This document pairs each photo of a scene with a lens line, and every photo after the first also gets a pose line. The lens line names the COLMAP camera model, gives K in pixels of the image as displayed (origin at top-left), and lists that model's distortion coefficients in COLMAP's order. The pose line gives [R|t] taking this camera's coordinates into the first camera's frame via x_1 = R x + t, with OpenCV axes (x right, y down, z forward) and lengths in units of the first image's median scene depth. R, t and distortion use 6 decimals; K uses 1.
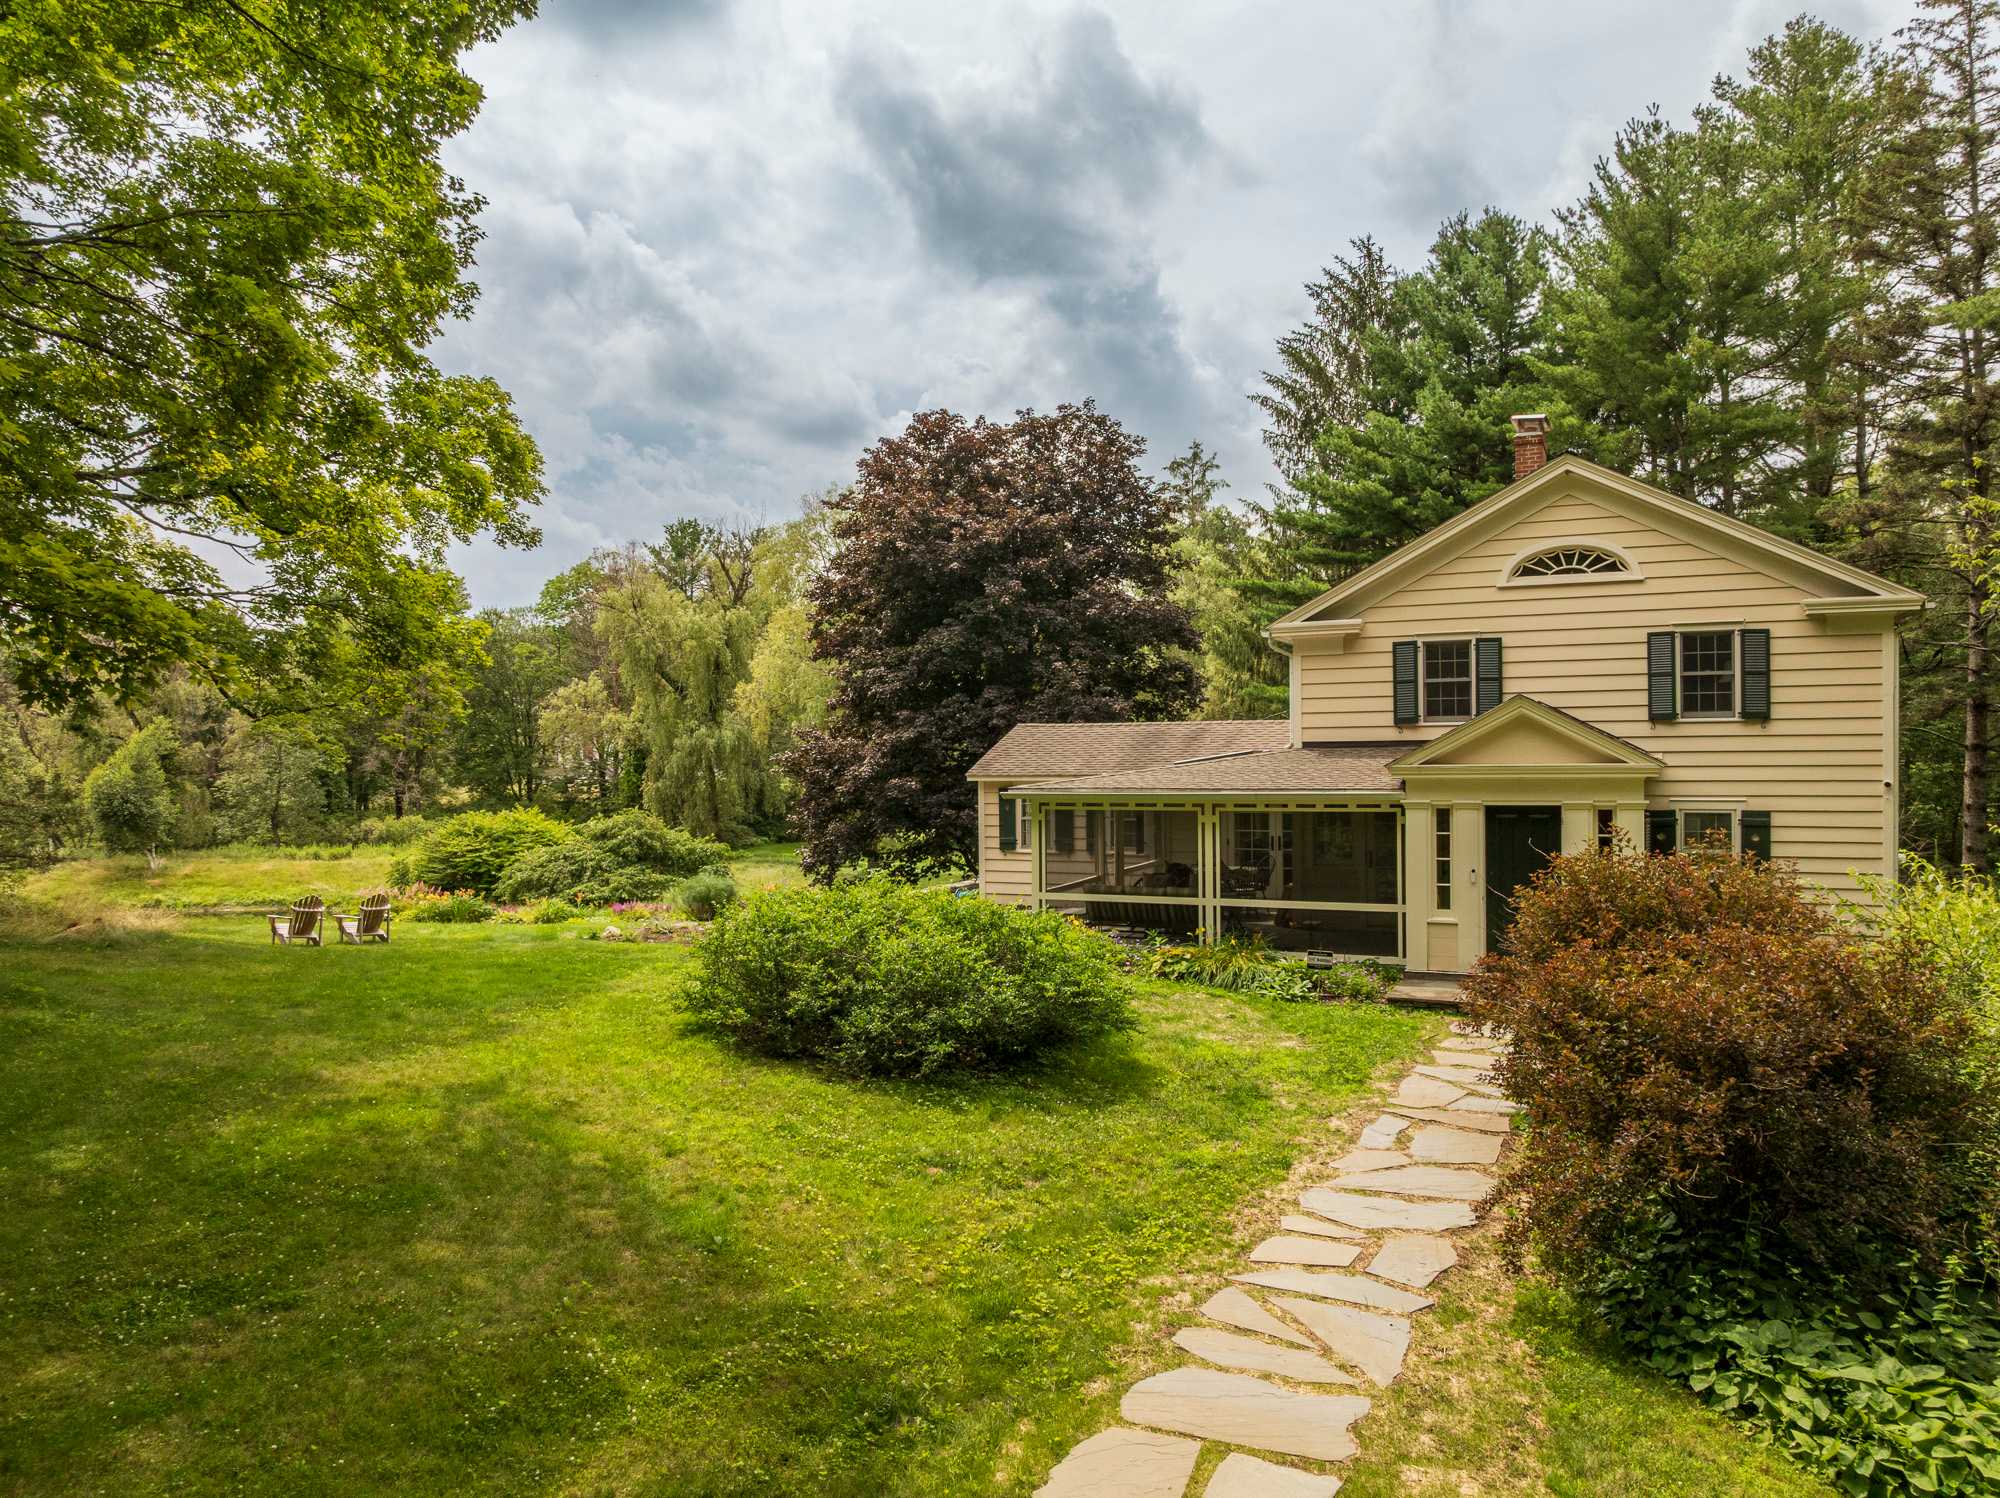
lens RADIAL K [[1430.3, 0, 1000.0], [0, 1430.3, 749.0], [0, 0, 1]] dist [-0.051046, 0.001781]
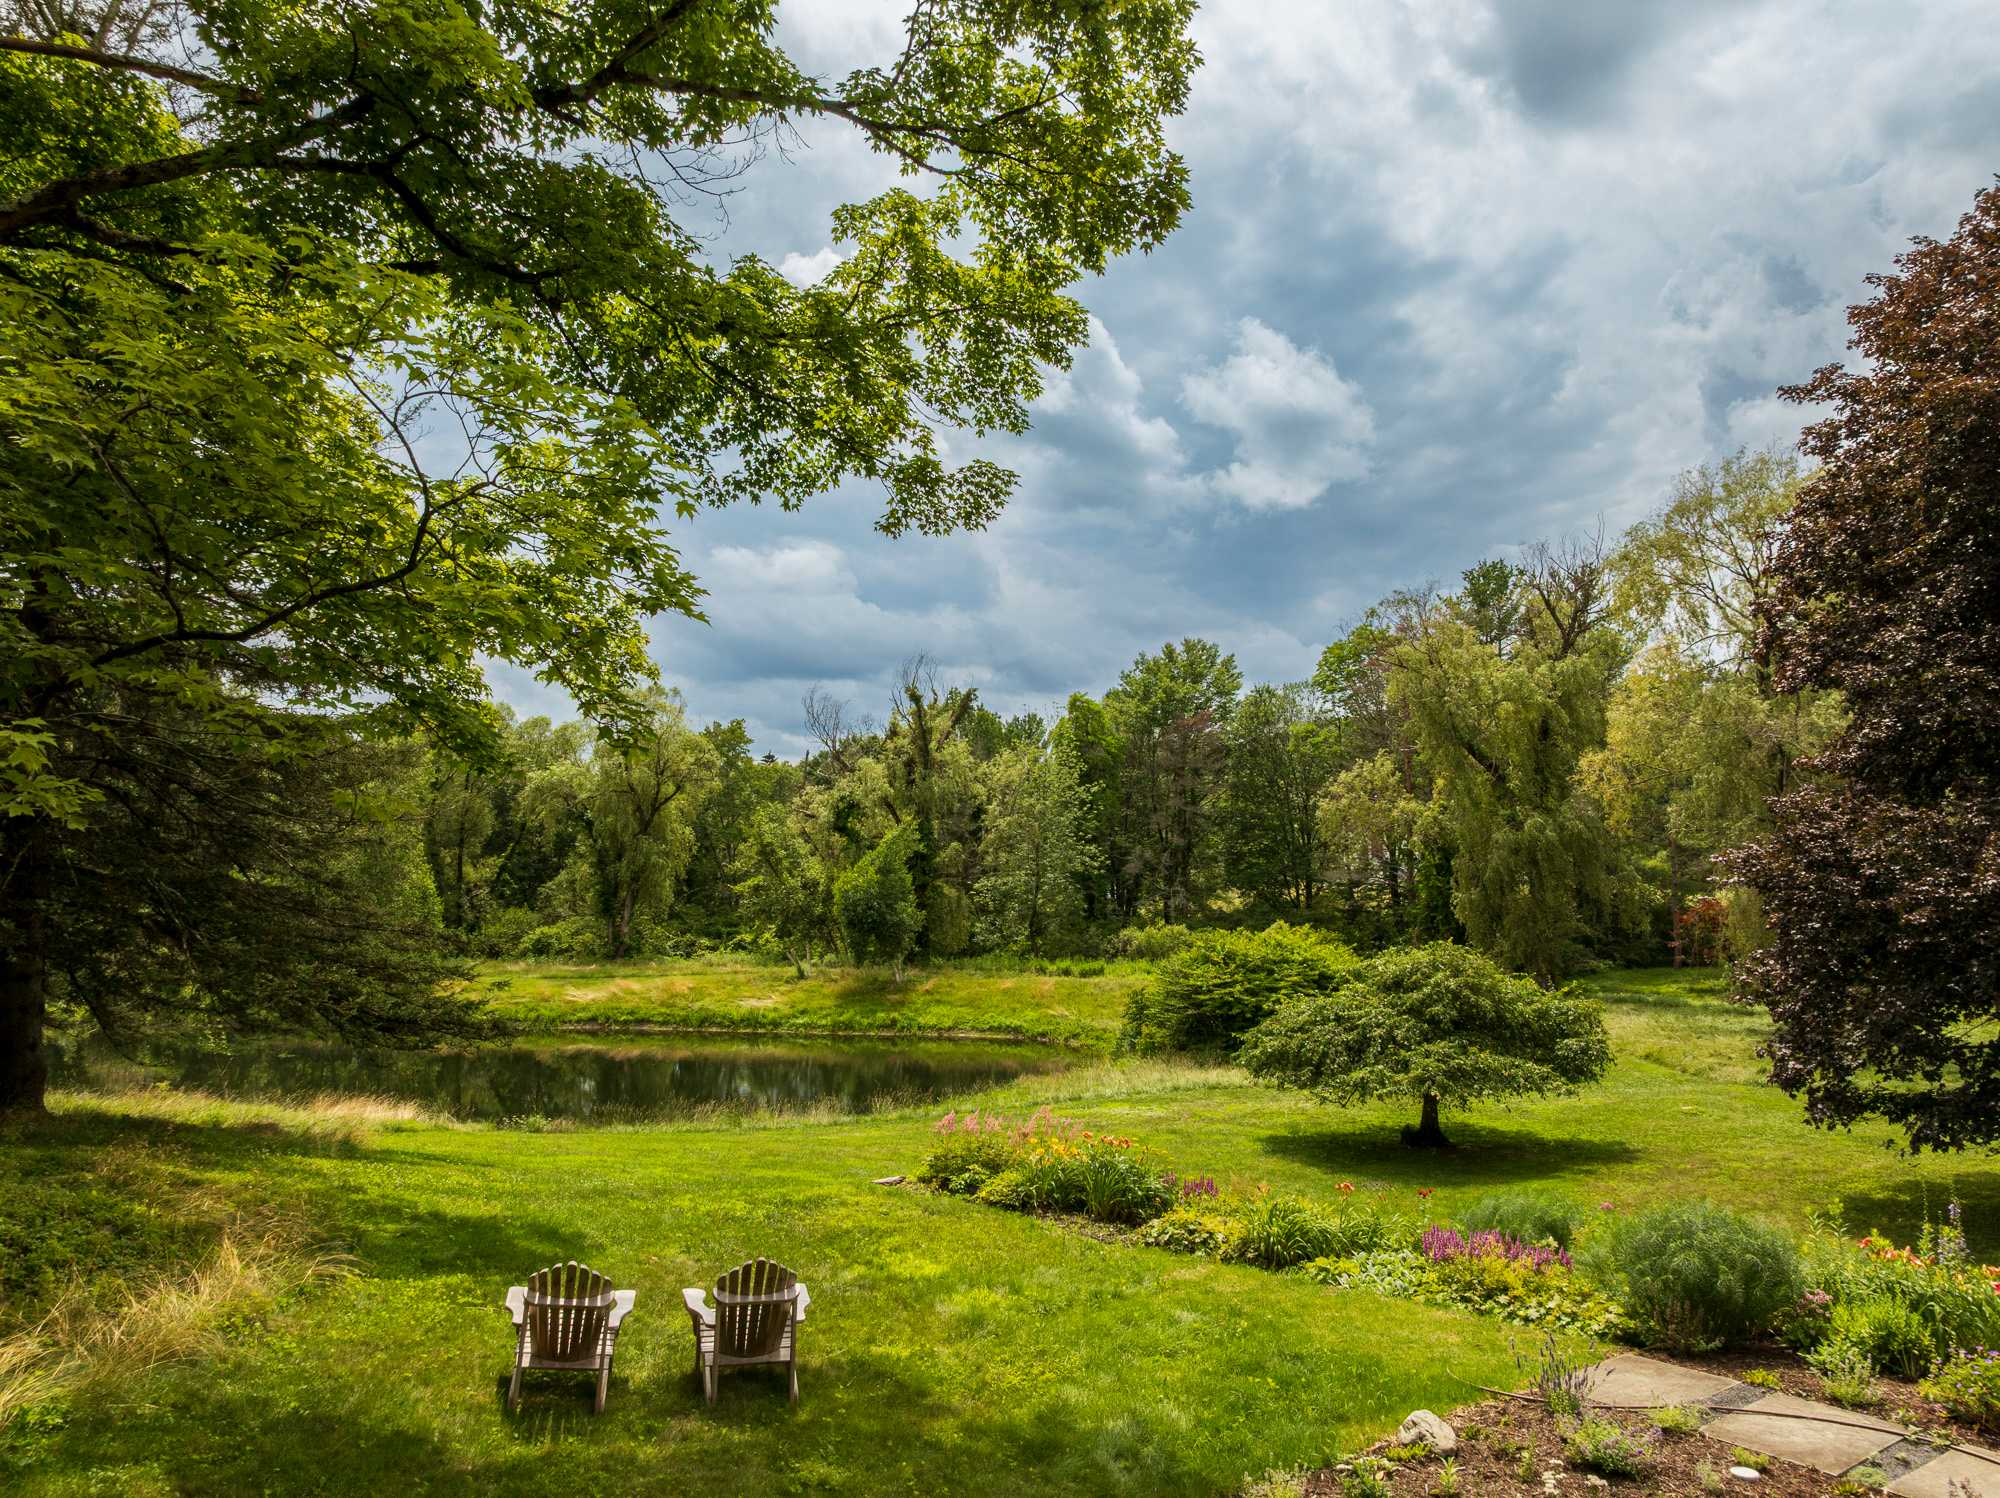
lens RADIAL K [[1430.3, 0, 1000.0], [0, 1430.3, 749.0], [0, 0, 1]] dist [-0.051046, 0.001781]
pose [[0.856614, -0.041095, -0.514319, -0.077818], [0.006138, 0.997564, -0.069486, -0.000382], [0.515922, 0.056366, 0.854779, 0.281047]]
